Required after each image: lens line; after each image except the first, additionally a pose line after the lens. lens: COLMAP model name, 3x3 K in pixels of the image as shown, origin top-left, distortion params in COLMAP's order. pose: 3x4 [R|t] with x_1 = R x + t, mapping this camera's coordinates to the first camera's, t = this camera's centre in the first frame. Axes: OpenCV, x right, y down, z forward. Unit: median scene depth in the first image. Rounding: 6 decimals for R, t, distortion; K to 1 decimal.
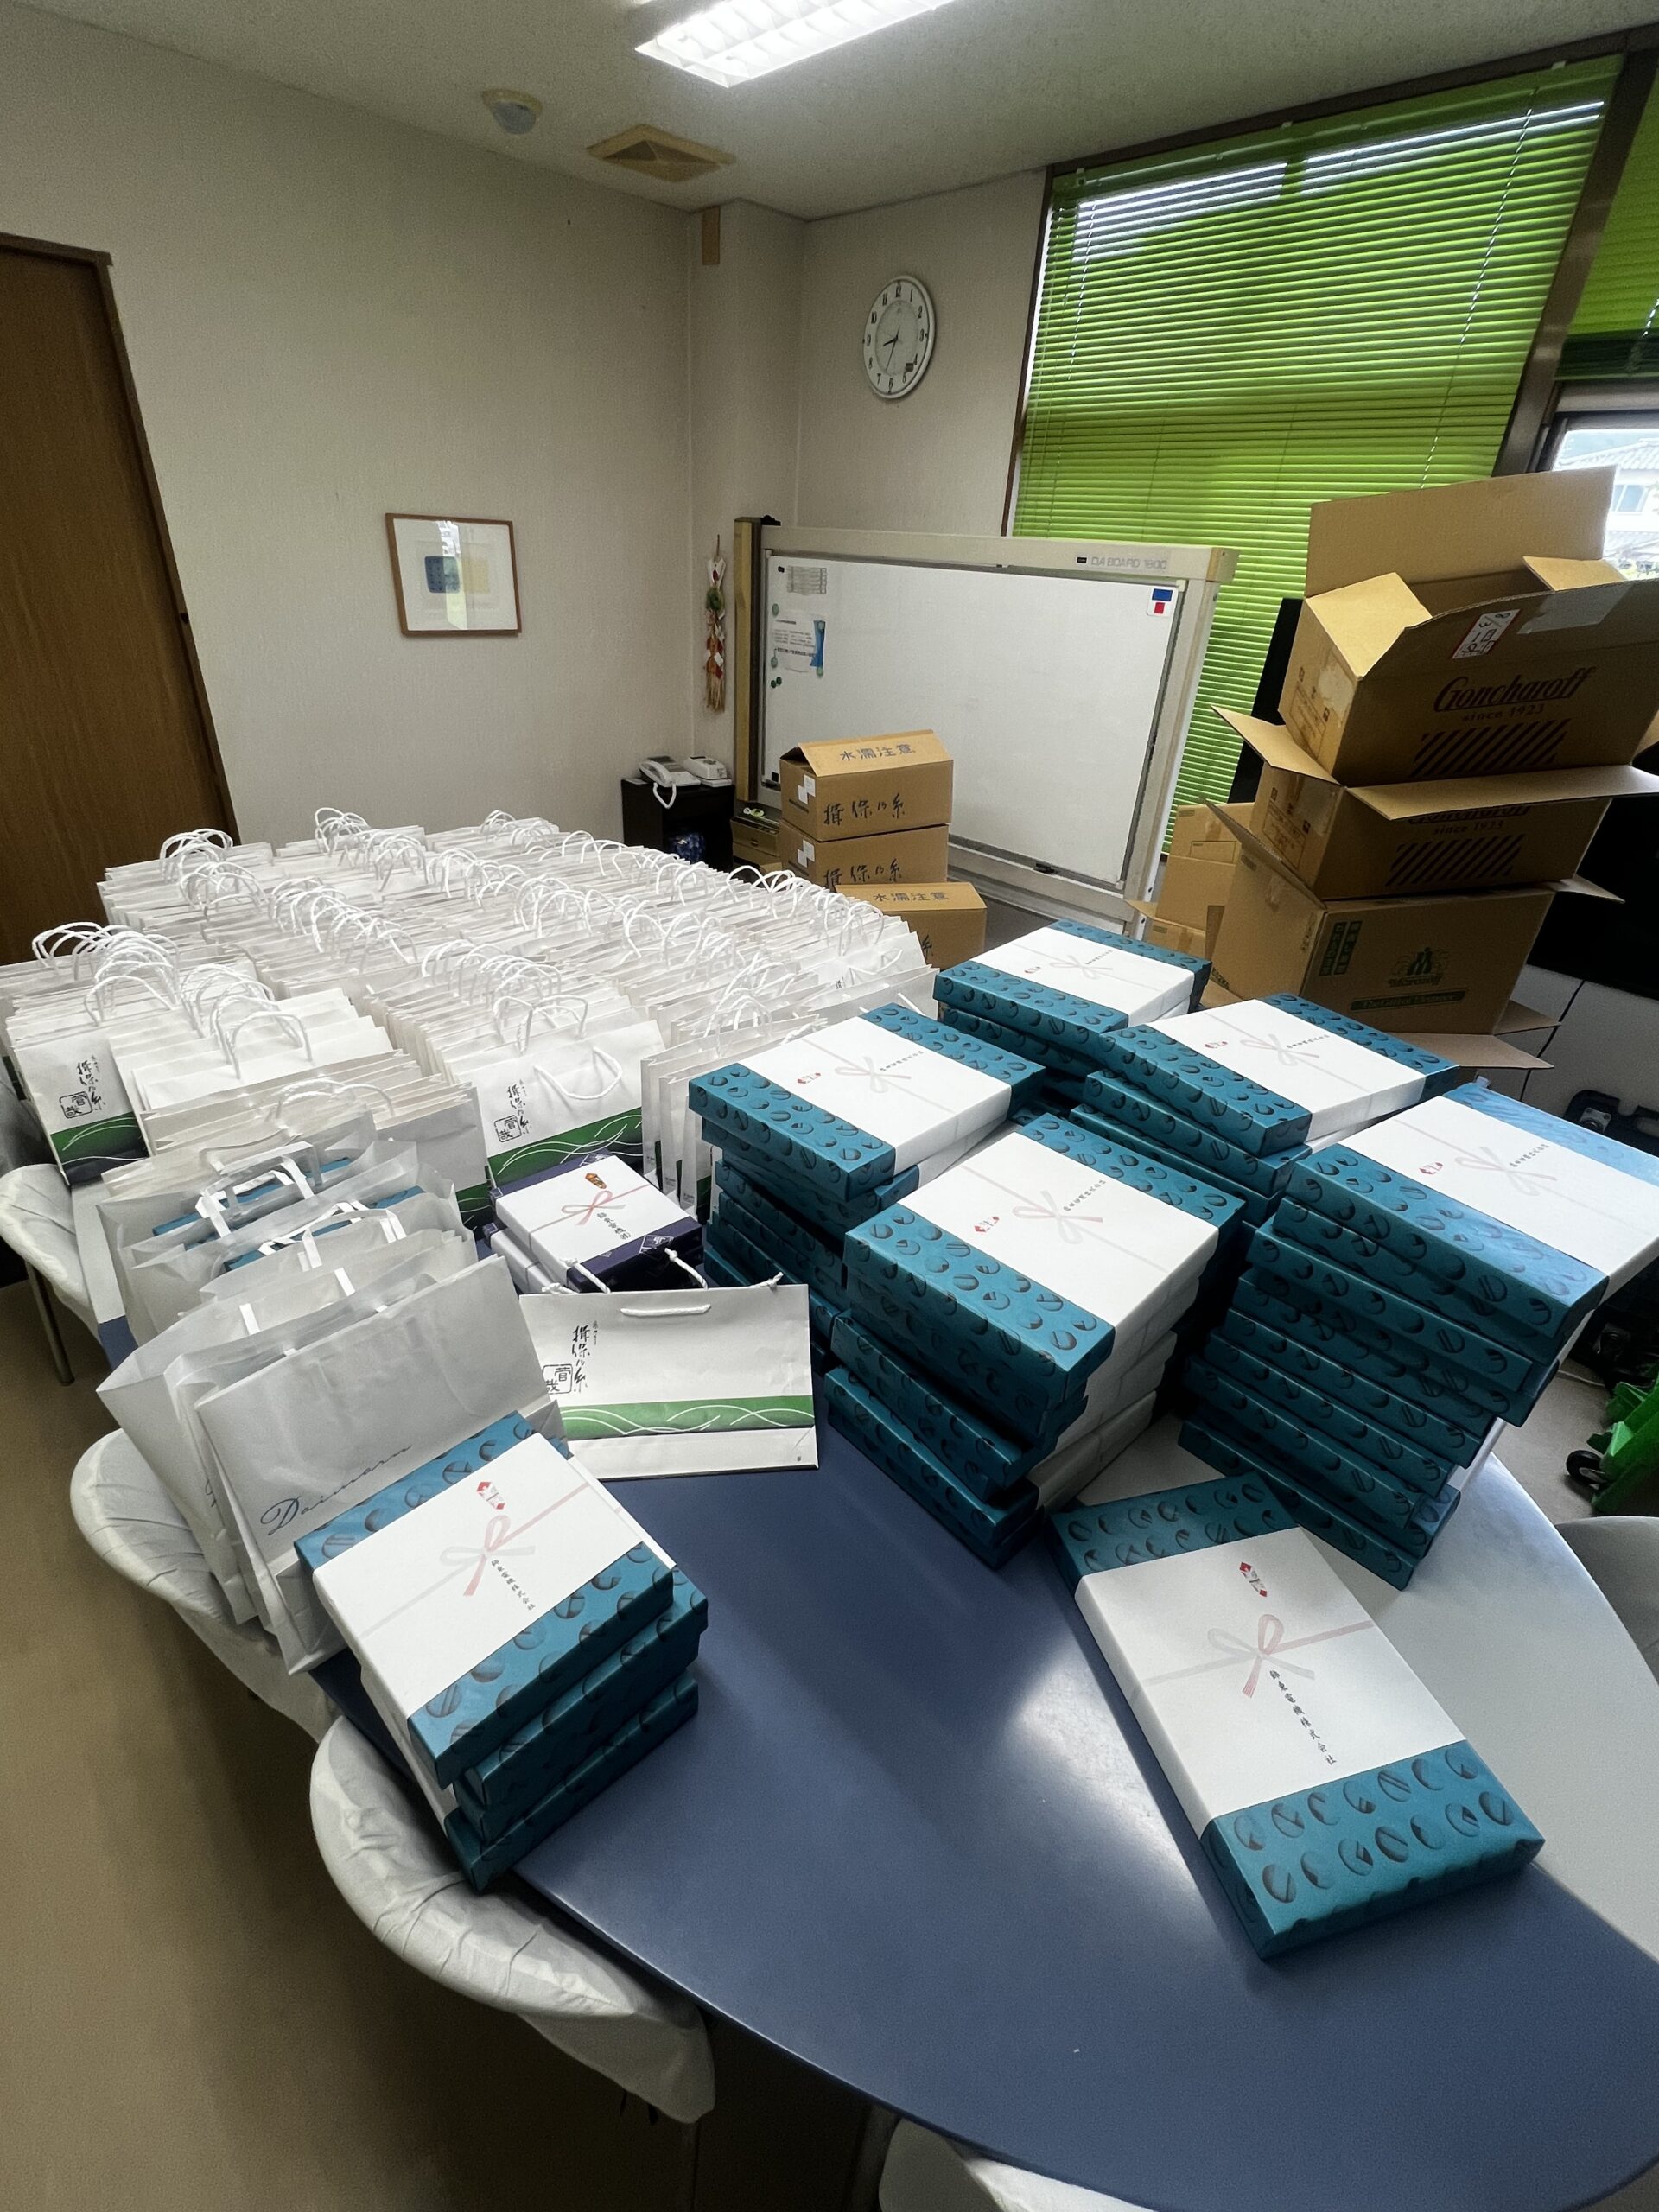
lens RADIAL K [[972.8, 0, 832.8], [0, 972.8, 1092.8], [0, 0, 1]] dist [-0.003618, 0.000139]
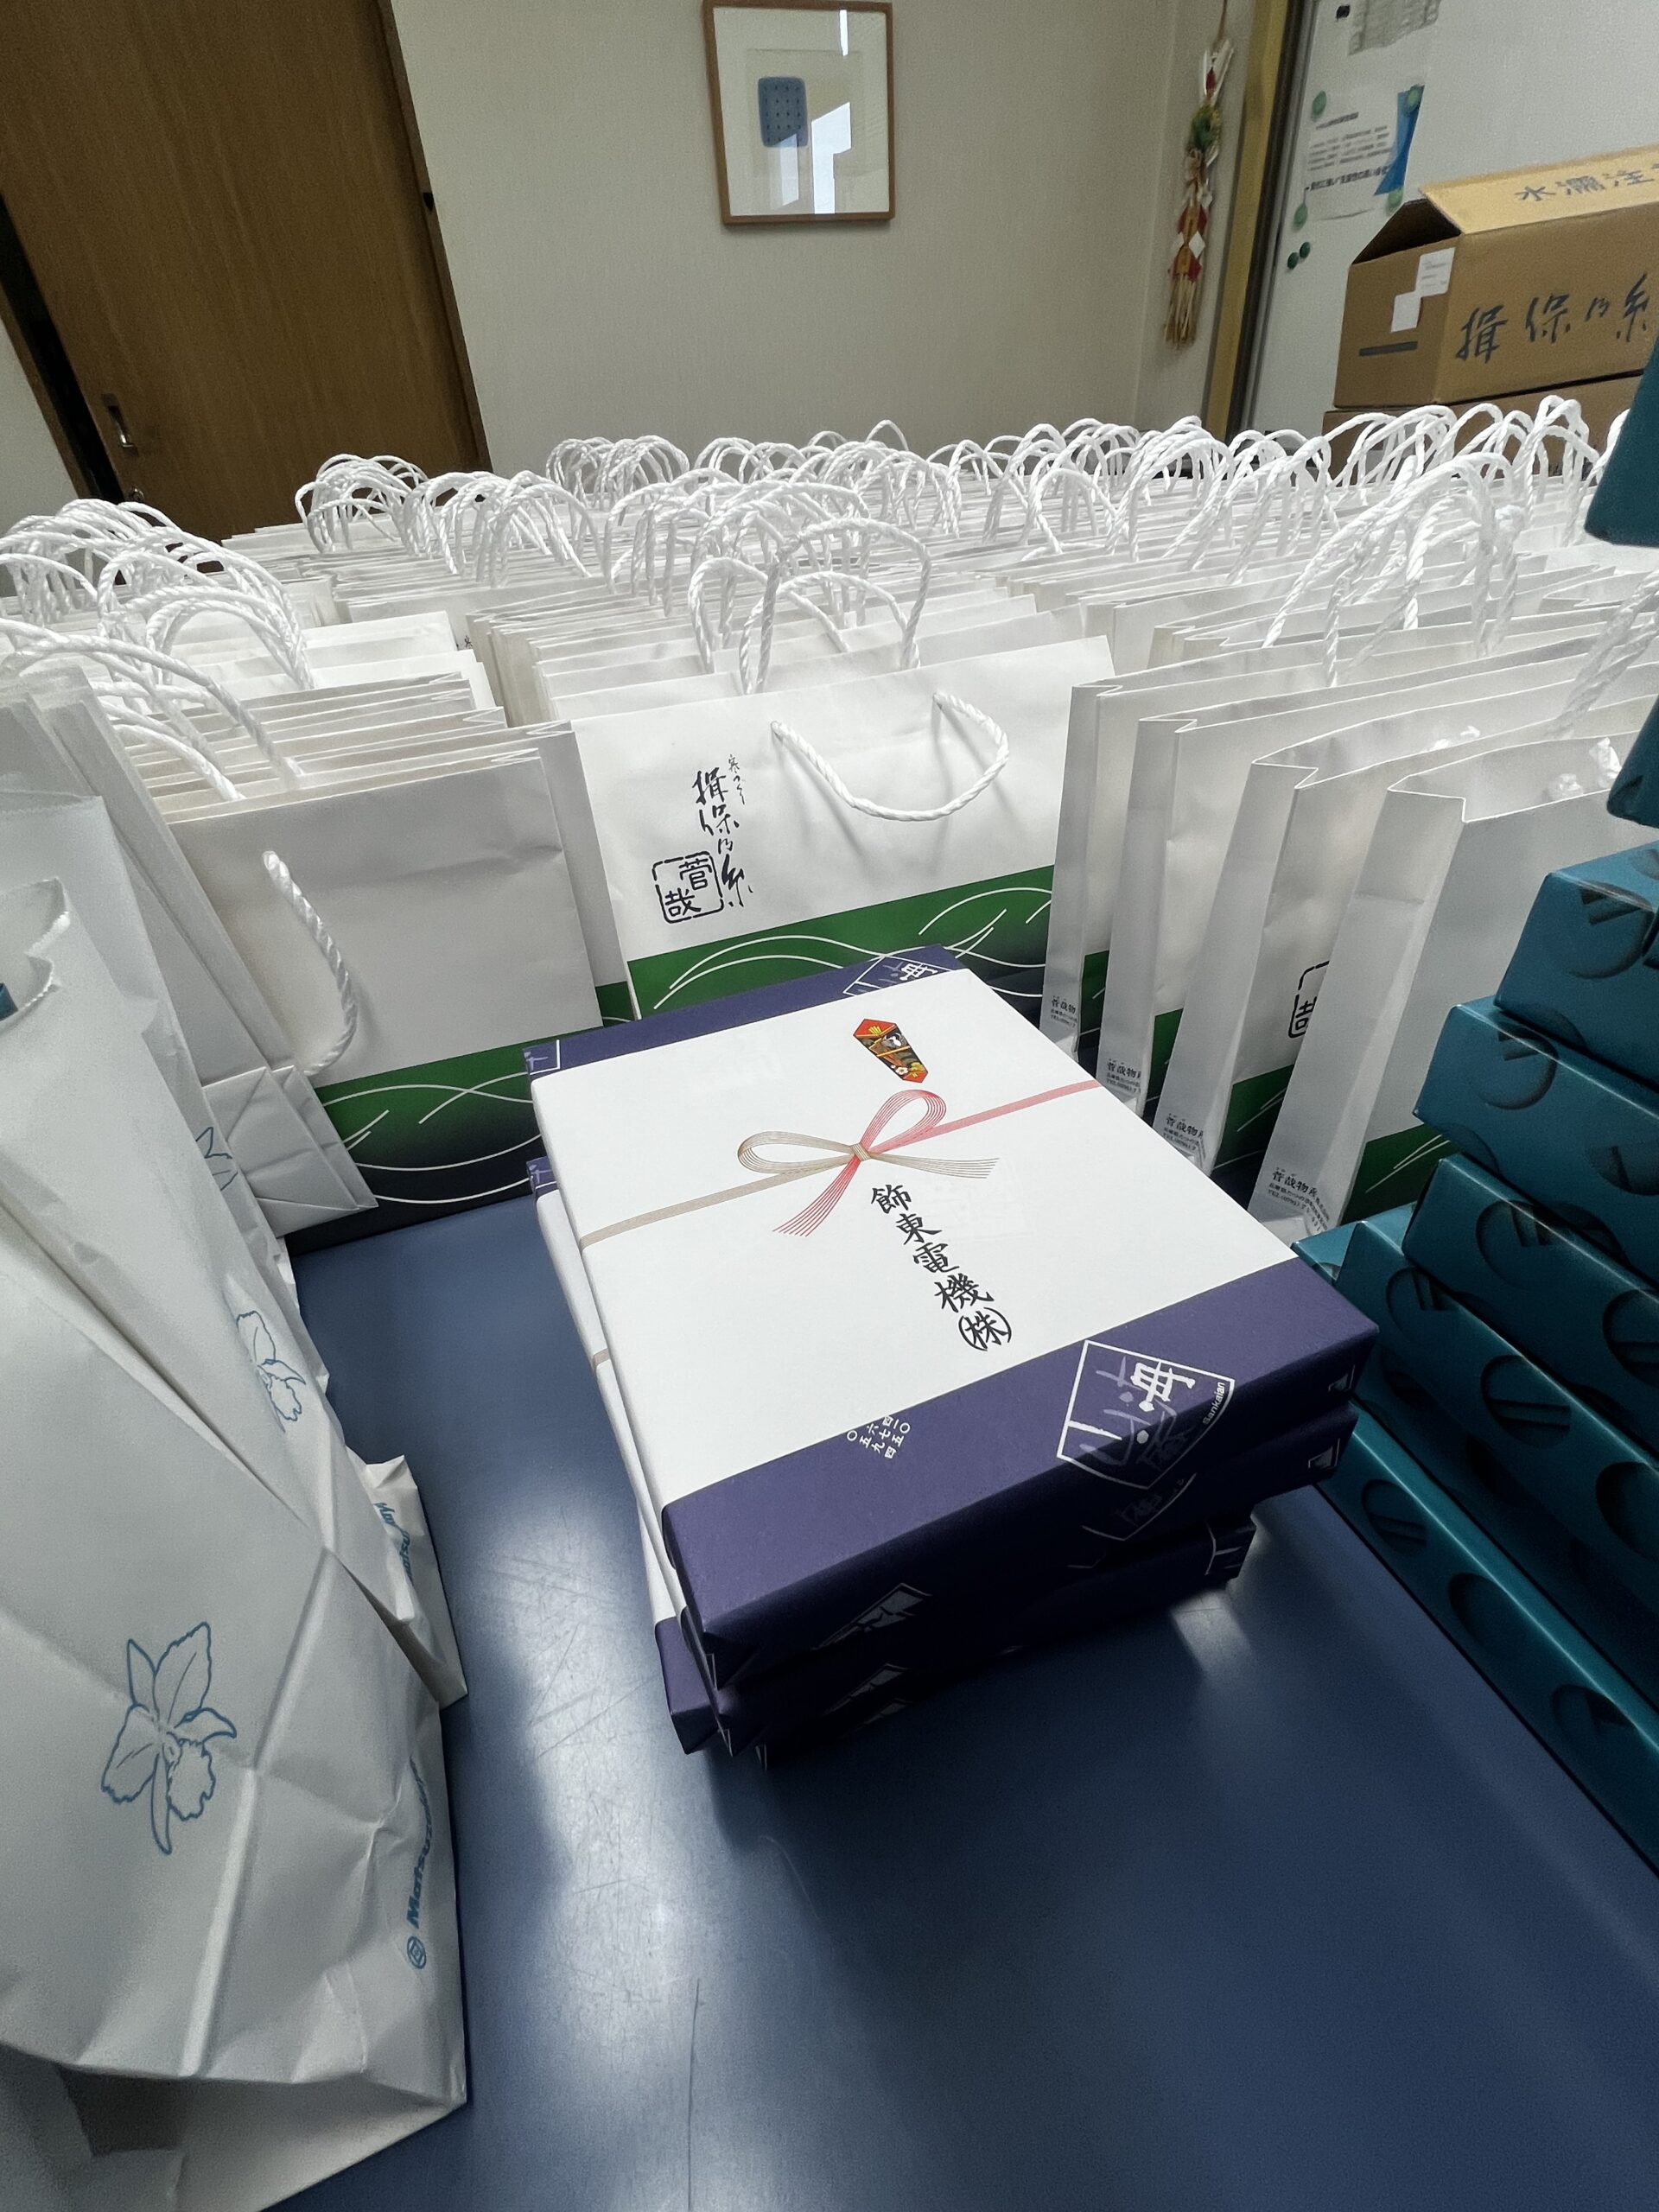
lens RADIAL K [[972.8, 0, 830.1], [0, 972.8, 1098.7], [0, 0, 1]] dist [-0.003618, 0.000139]
pose [[0.932881, 0.111555, -0.342473, -0.091225], [-0.067574, 0.988151, 0.137806, 0.037405], [0.353788, -0.105414, 0.929366, 0.407960]]
